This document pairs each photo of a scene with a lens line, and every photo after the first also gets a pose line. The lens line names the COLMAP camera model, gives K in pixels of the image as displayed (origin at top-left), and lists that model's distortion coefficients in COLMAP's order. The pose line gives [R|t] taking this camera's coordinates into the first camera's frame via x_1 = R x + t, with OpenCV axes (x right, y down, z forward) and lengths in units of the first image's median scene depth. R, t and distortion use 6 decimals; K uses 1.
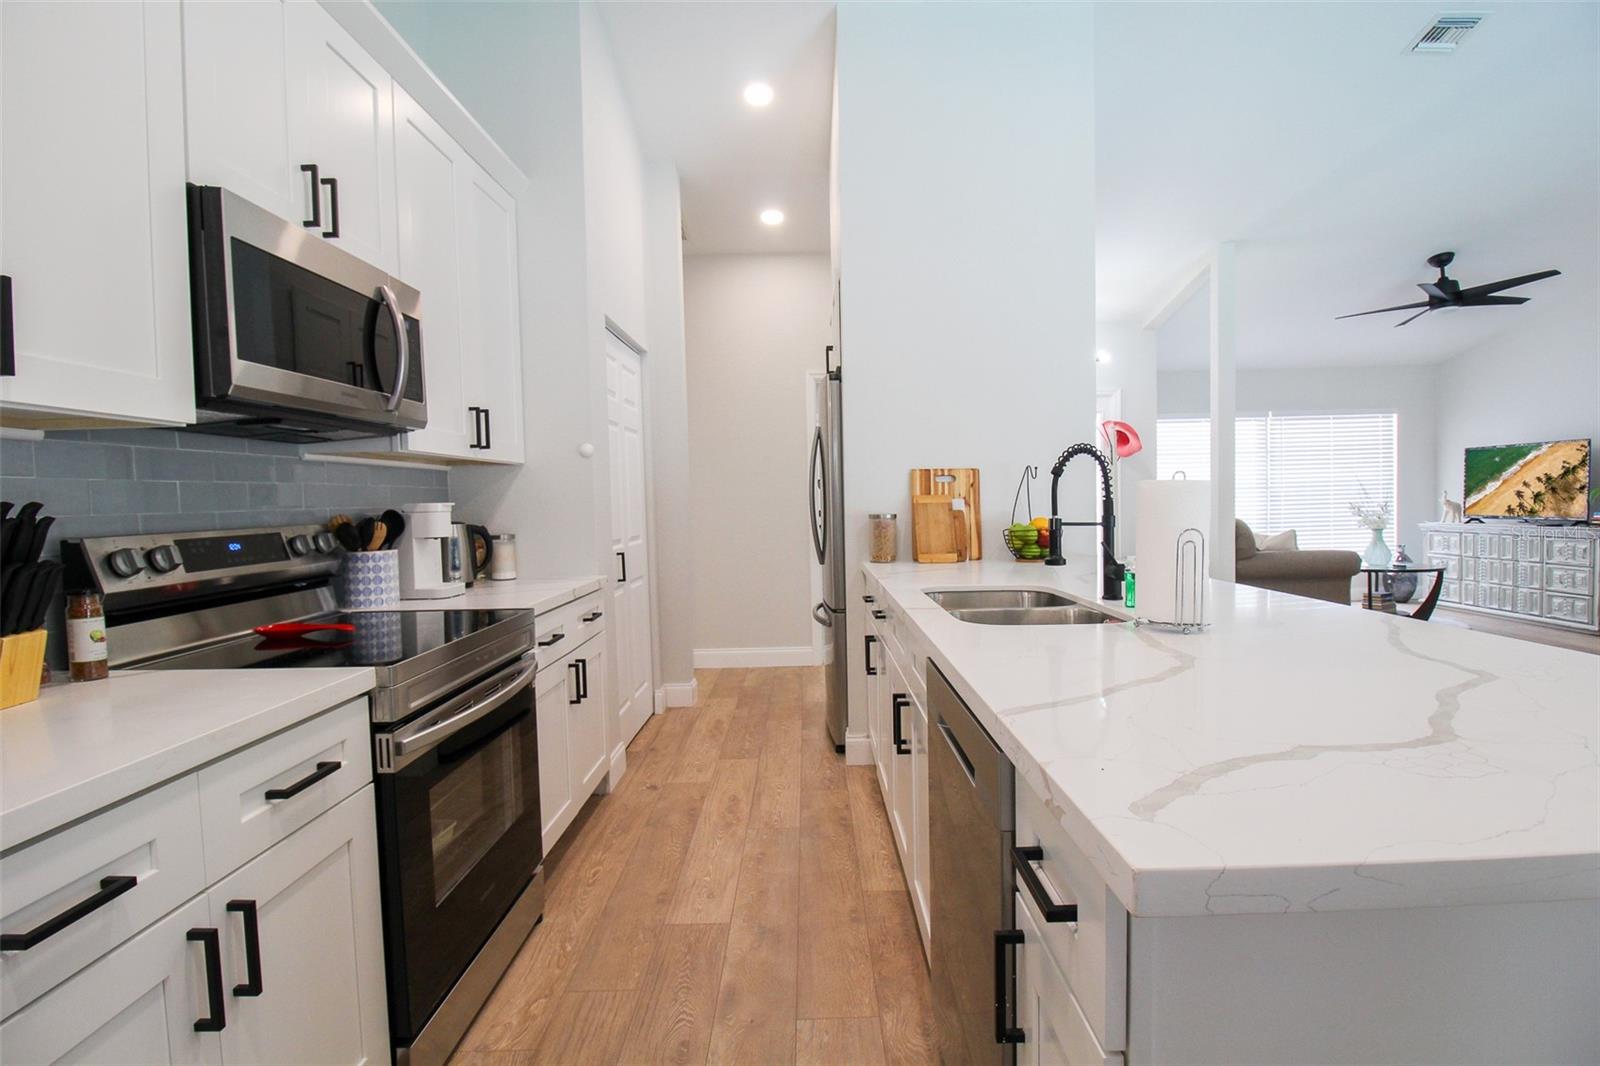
lens RADIAL K [[772.4, 0, 821.2], [0, 772.4, 532.4], [0, 0, 1]] dist [0.000822, -0.016236]
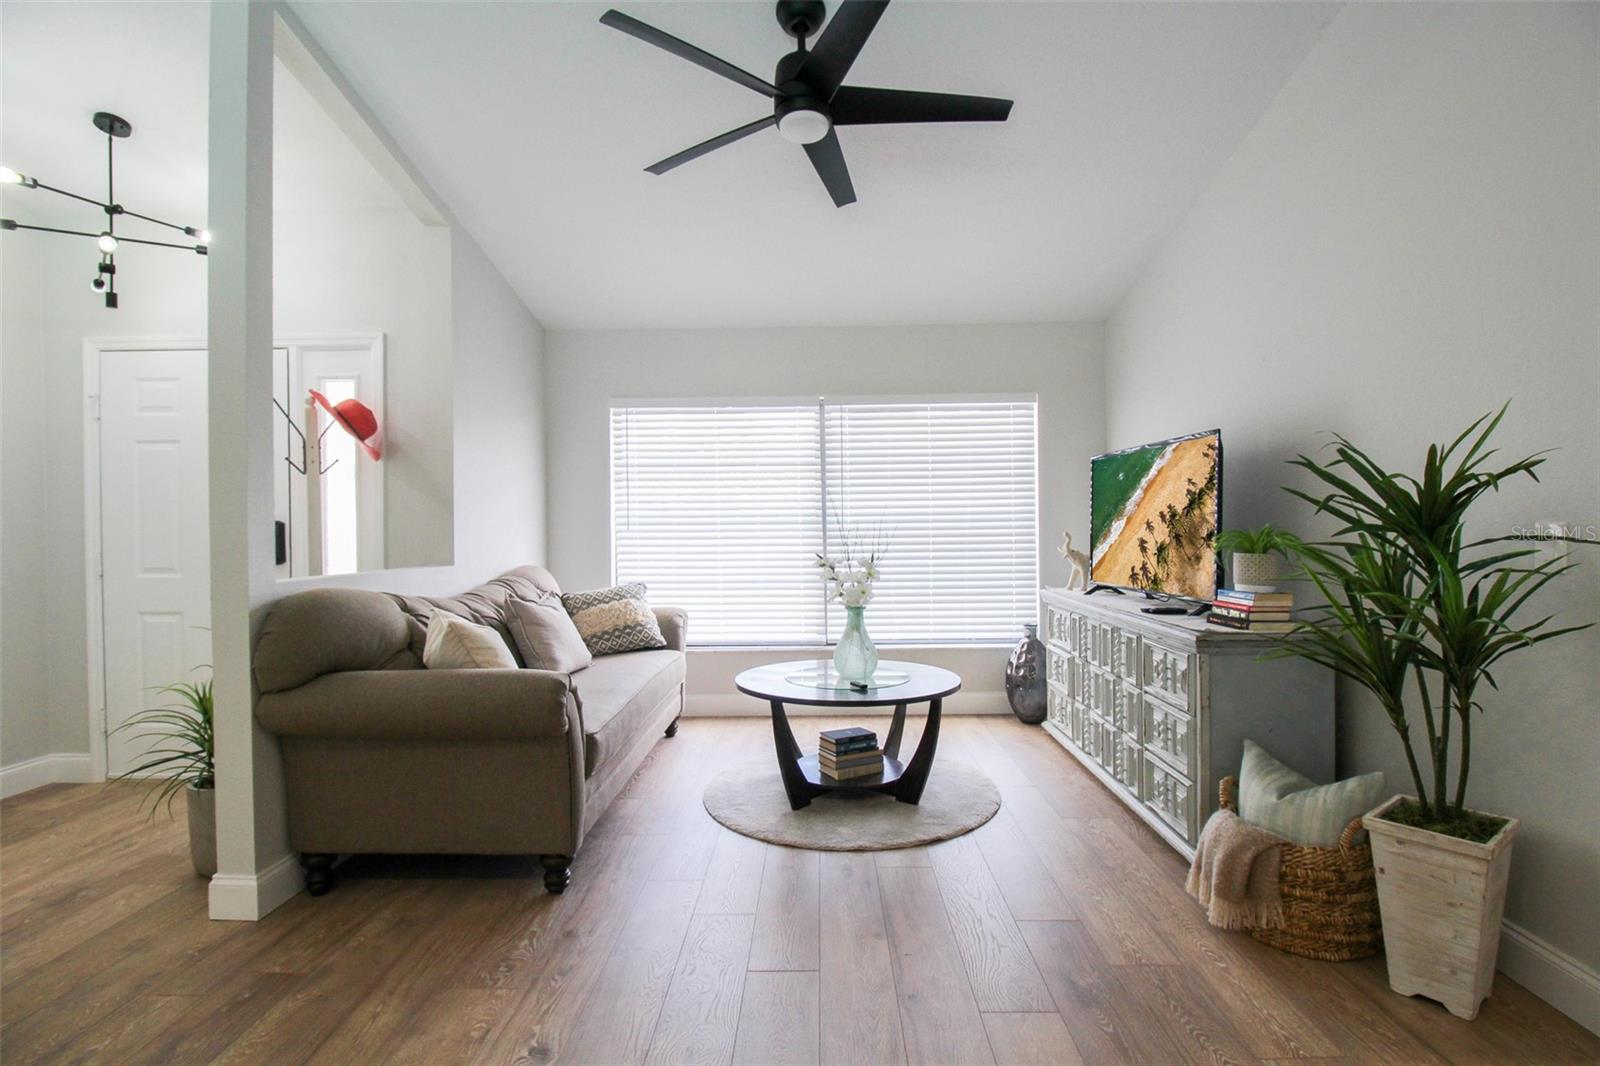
lens RADIAL K [[774.4, 0, 807.2], [0, 774.4, 529.1], [0, 0, 1]] dist [0.002268, -0.013909]
pose [[0.998931, 0.017614, -0.042737, 0.726832], [-0.019088, 0.999228, -0.034330, -0.039507], [0.042099, 0.035109, 0.998496, 0.484214]]
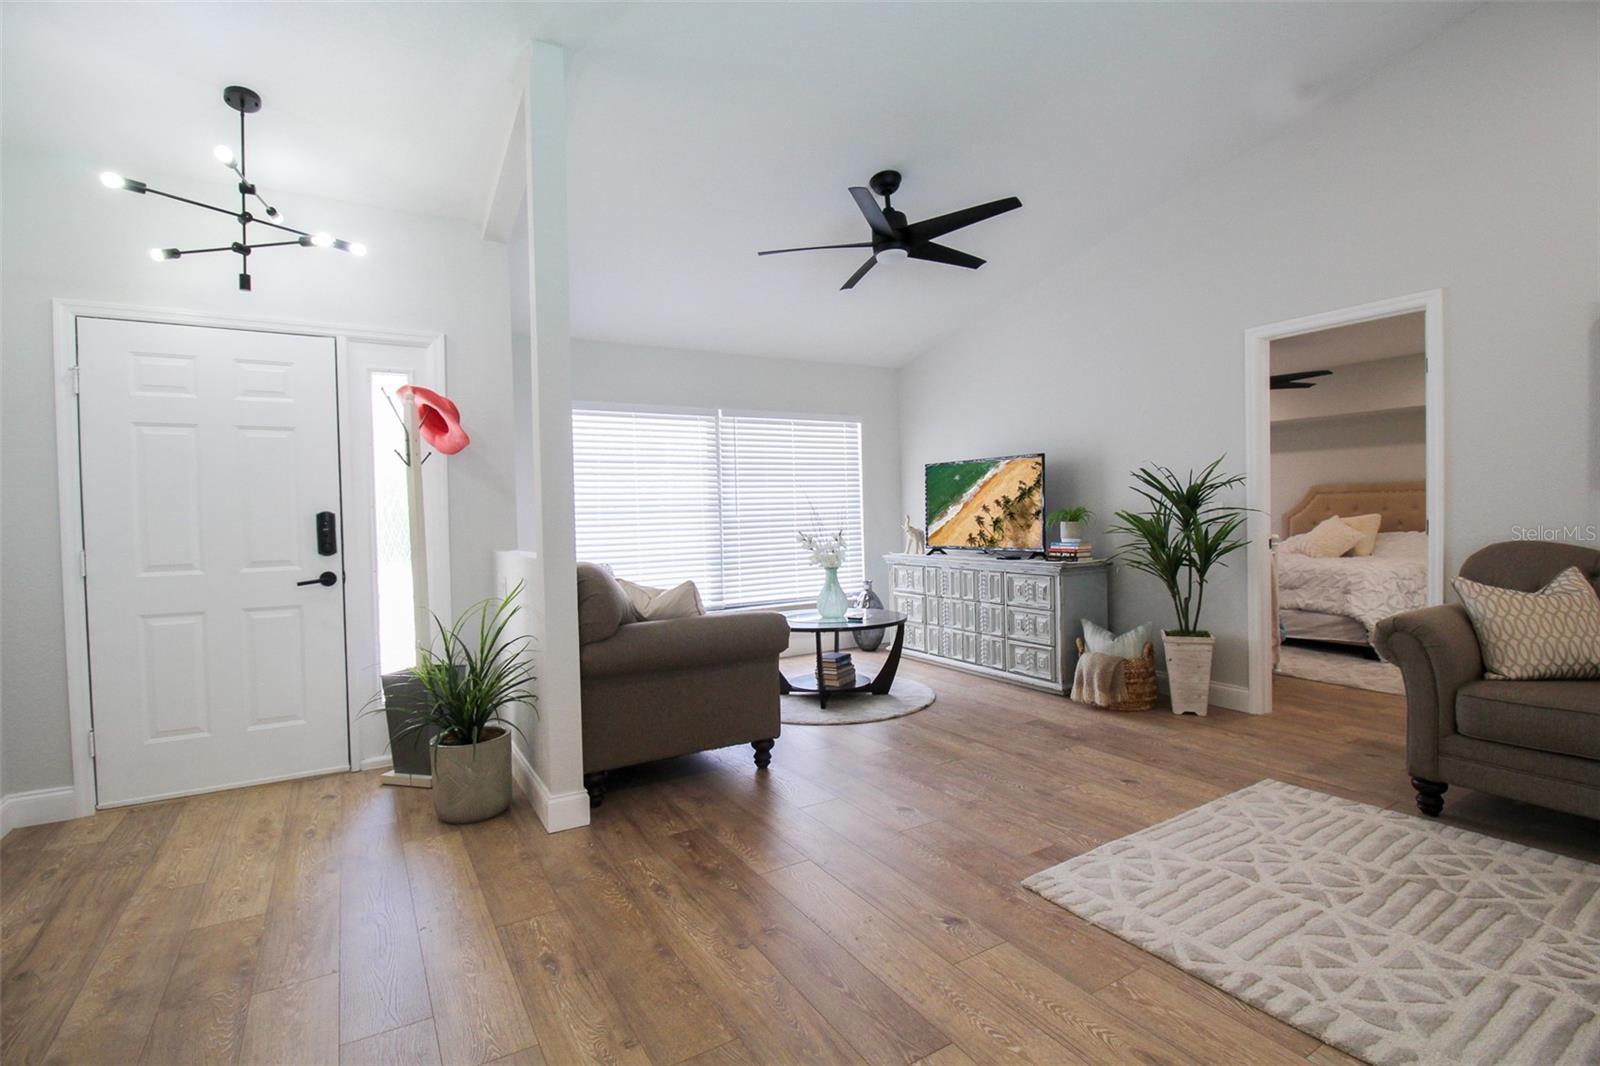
lens RADIAL K [[774.4, 0, 807.2], [0, 774.4, 529.1], [0, 0, 1]] dist [0.002268, -0.013909]
pose [[0.864579, -0.004819, 0.502474, 0.335821], [0.019552, 0.999519, -0.024056, -0.024509], [-0.502116, 0.030623, 0.864258, 0.373941]]
